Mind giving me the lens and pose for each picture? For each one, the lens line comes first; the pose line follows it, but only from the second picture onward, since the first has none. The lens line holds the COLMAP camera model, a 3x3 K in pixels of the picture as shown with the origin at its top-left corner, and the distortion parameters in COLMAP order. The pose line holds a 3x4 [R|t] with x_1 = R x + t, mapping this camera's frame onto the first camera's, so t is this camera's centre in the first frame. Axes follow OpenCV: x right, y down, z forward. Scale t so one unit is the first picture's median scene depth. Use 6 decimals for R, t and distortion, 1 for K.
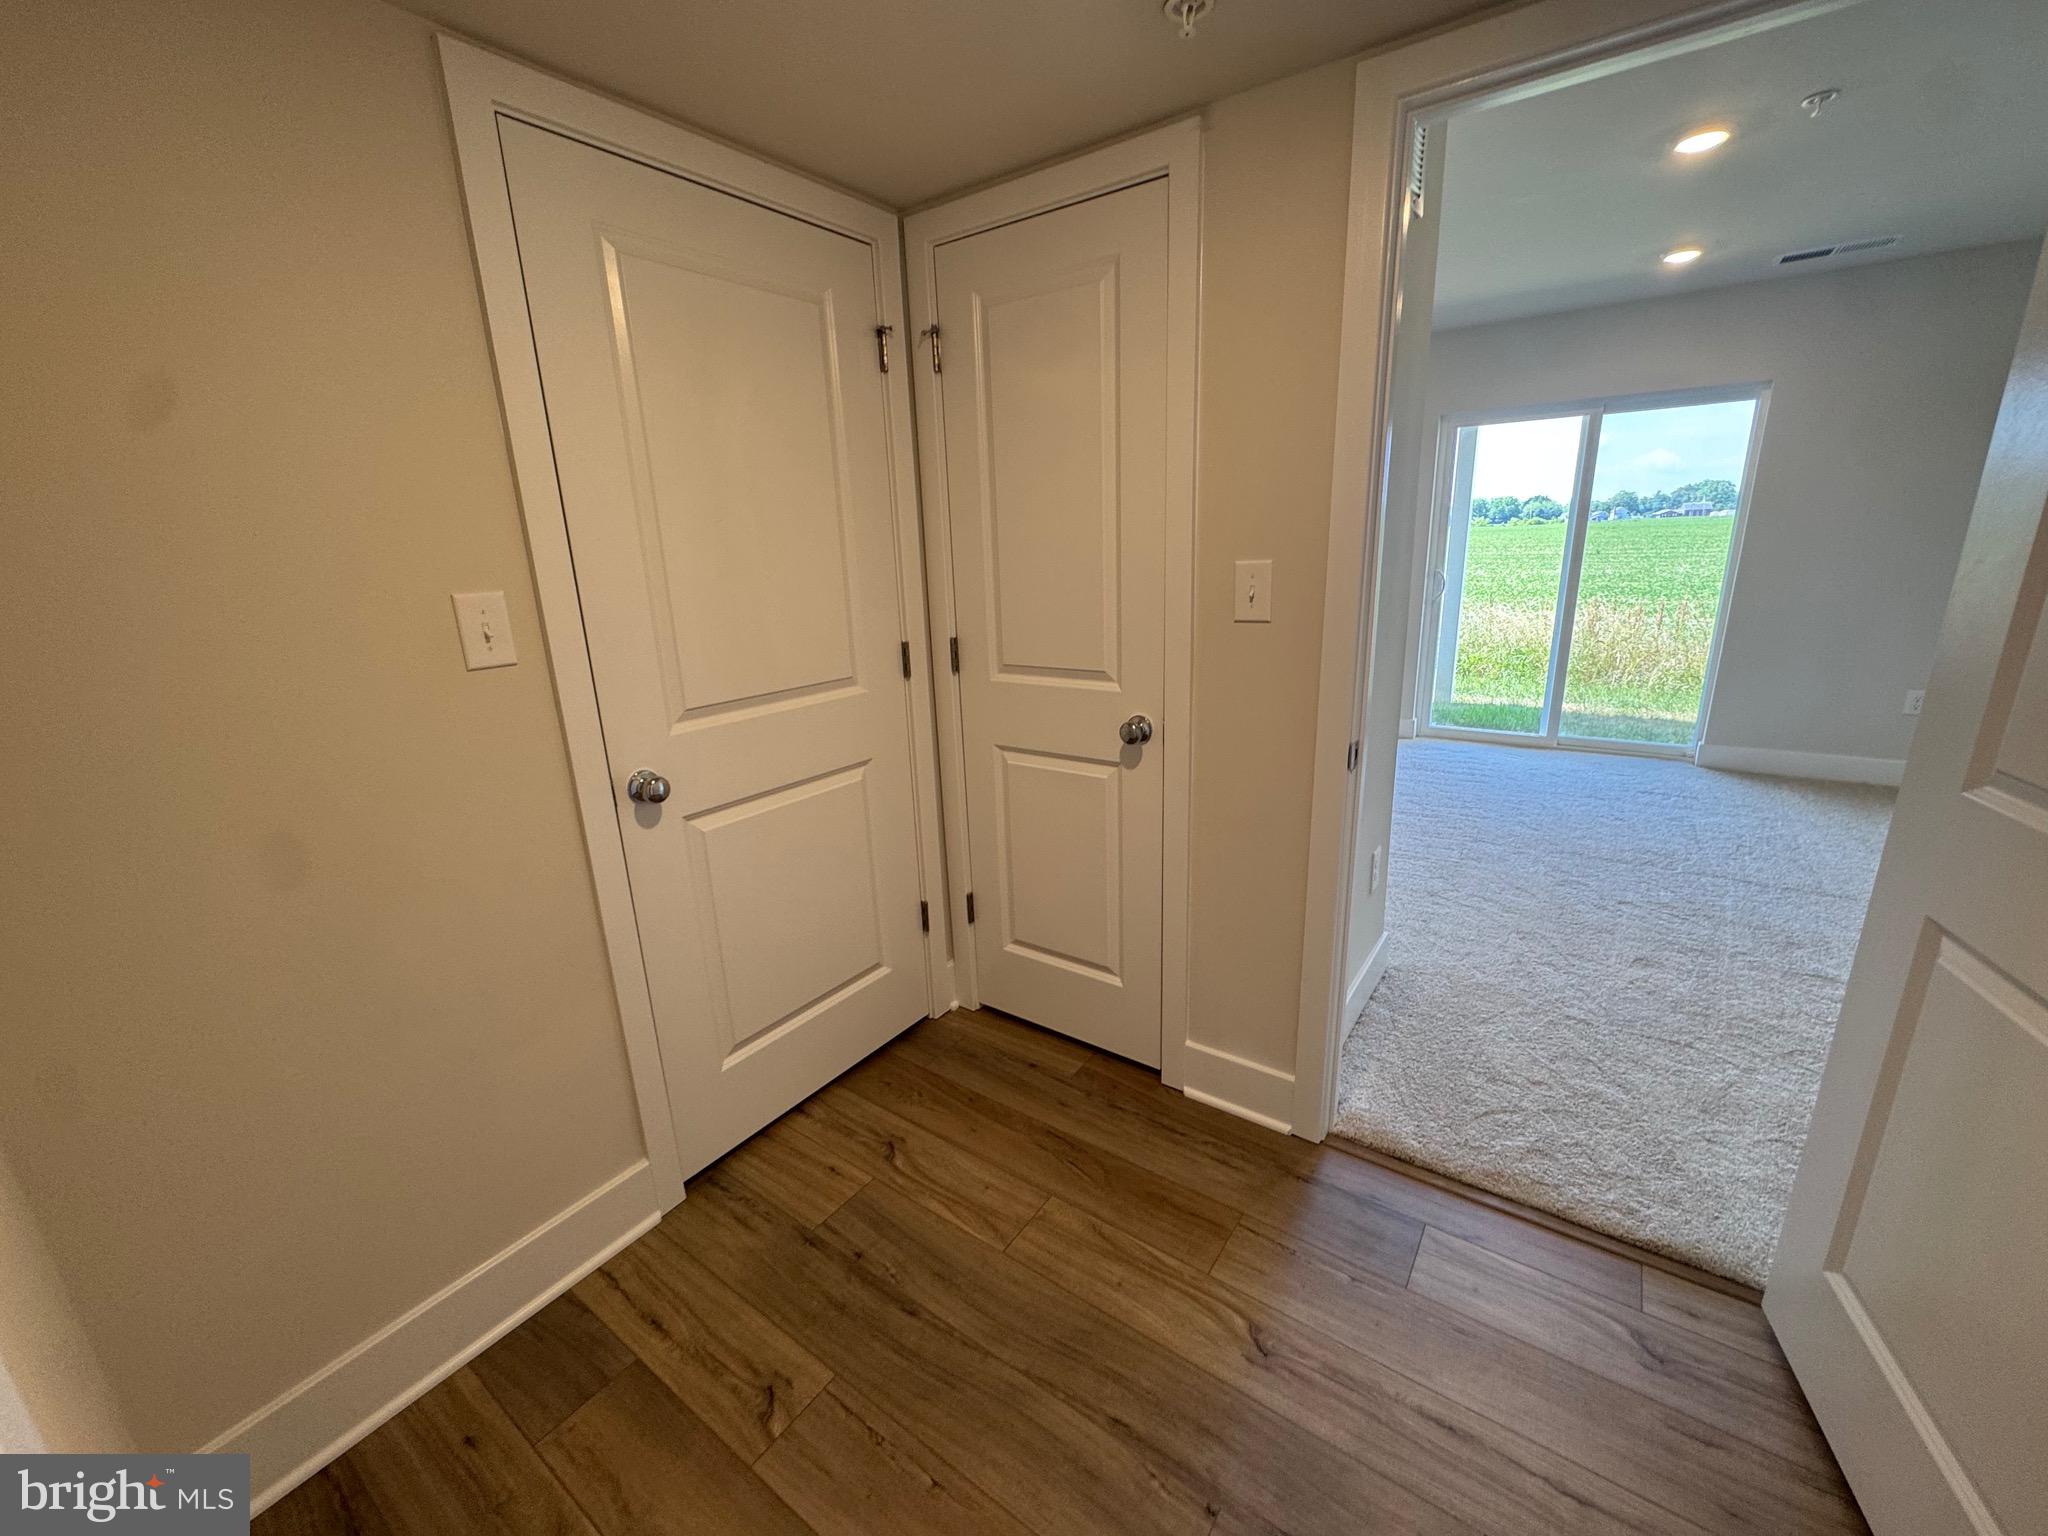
lens RADIAL K [[823.7, 0, 1029.1], [0, 823.7, 766.9], [0, 0, 1]] dist [0.000557, 0.000104]
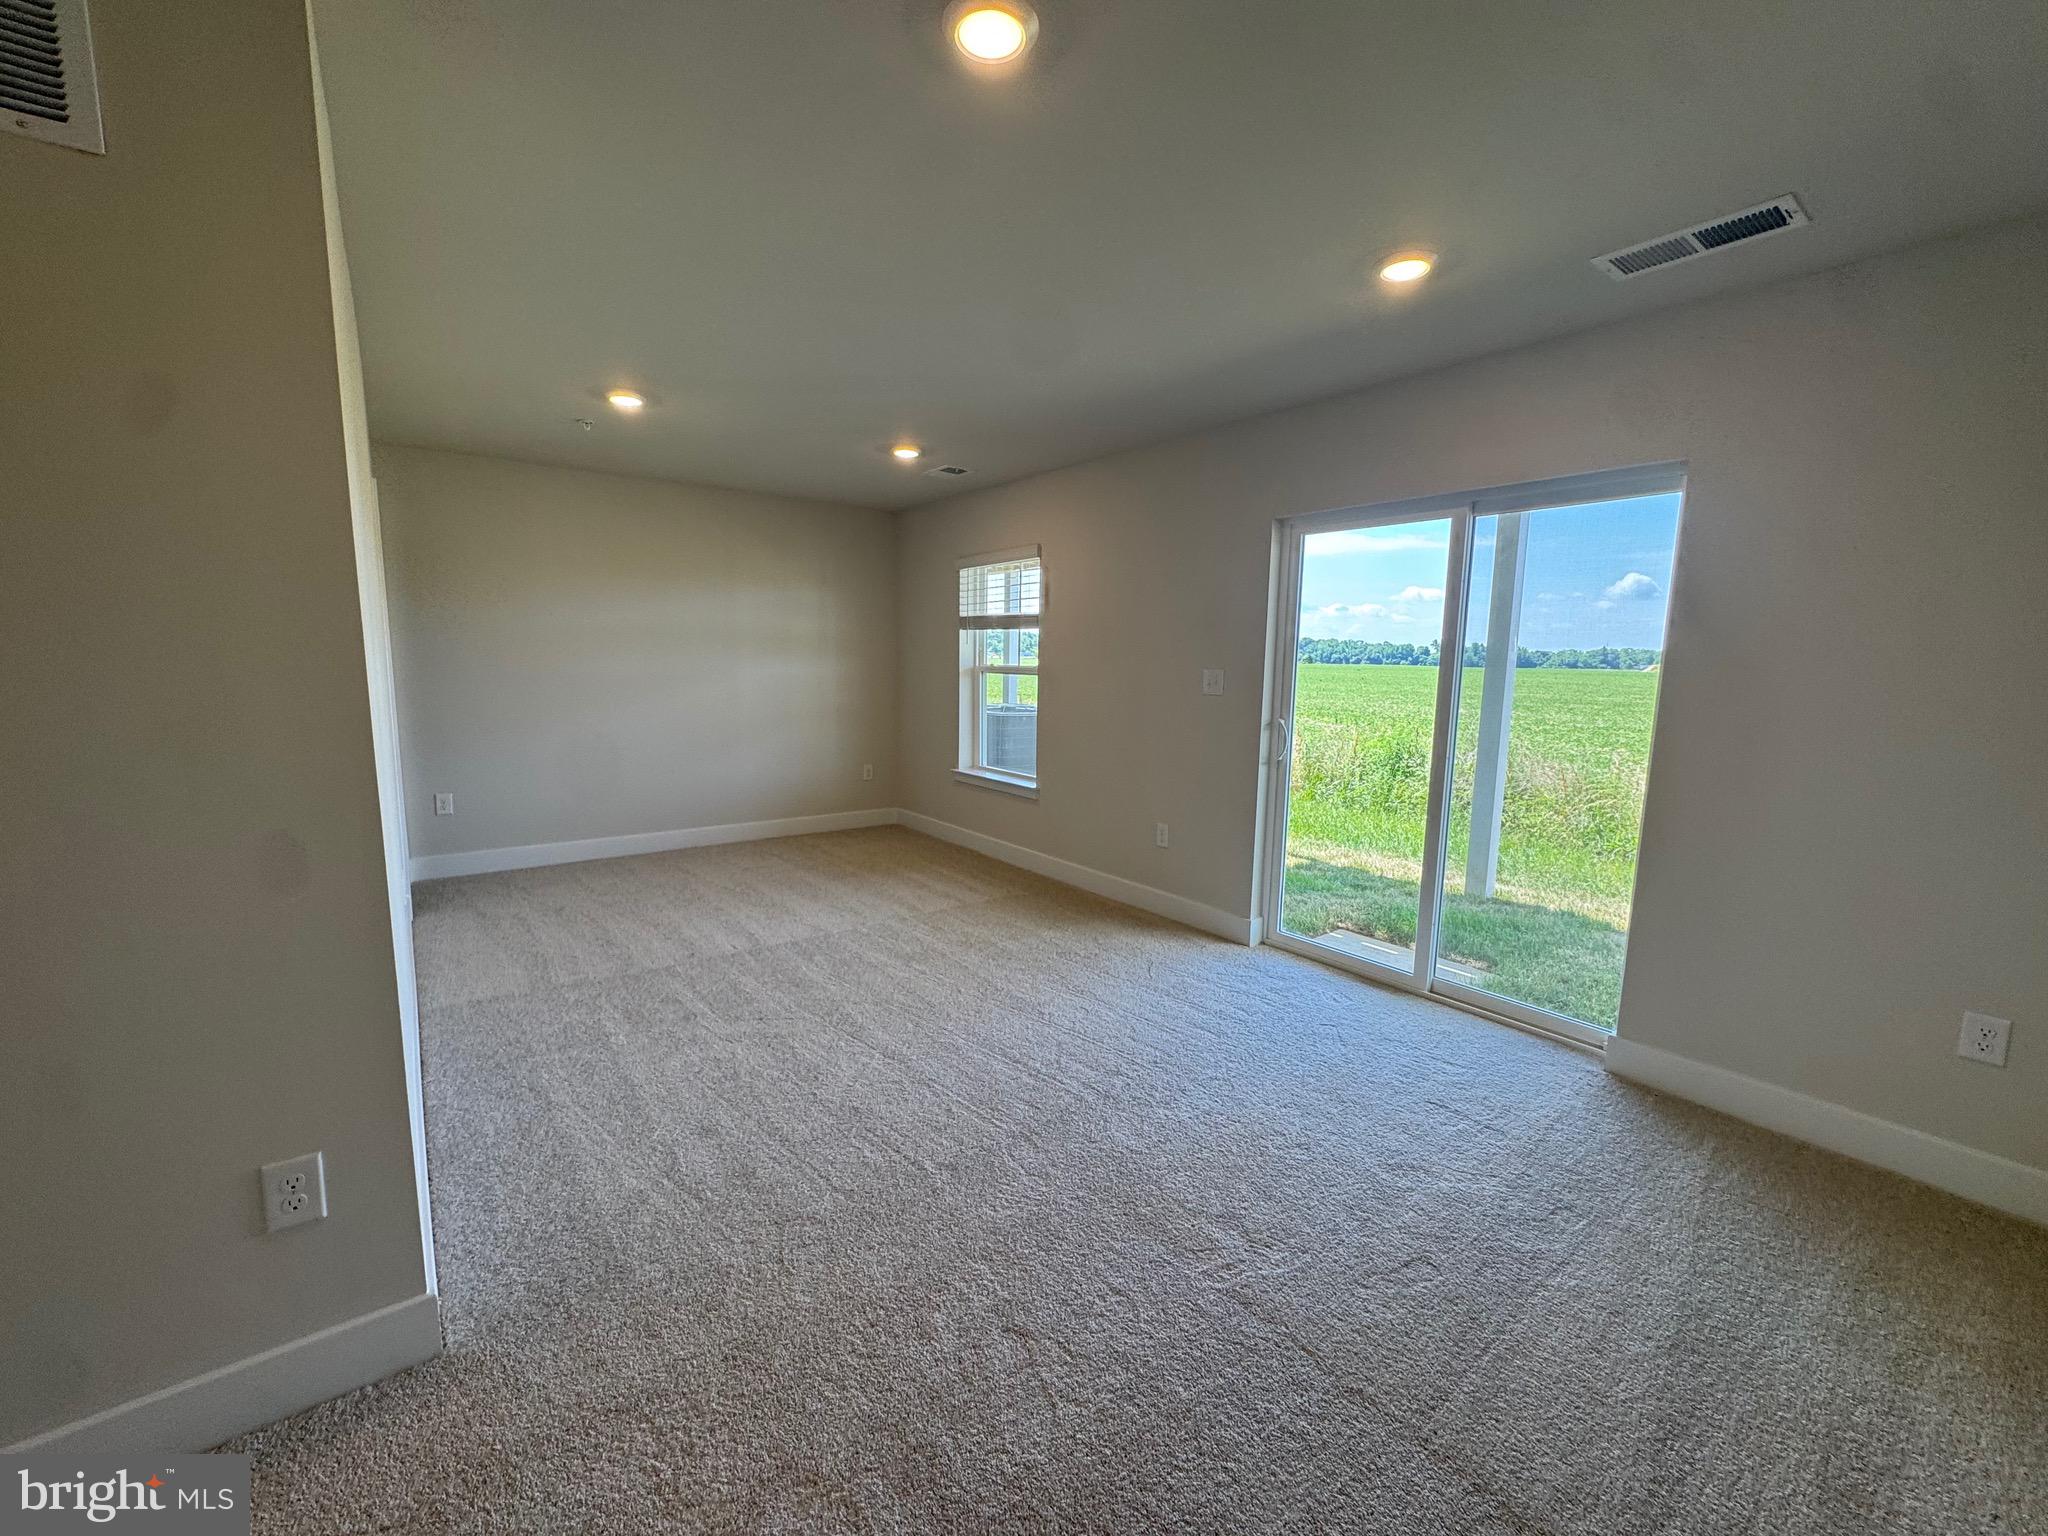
lens RADIAL K [[825.4, 0, 1029.3], [0, 825.4, 768.8], [0, 0, 1]] dist [0.001085, -0.000084]
pose [[0.949523, 0.088909, -0.300835, 0.578350], [-0.128064, 0.985306, -0.113011, -0.097110], [0.286367, 0.145832, 0.946957, 0.279348]]
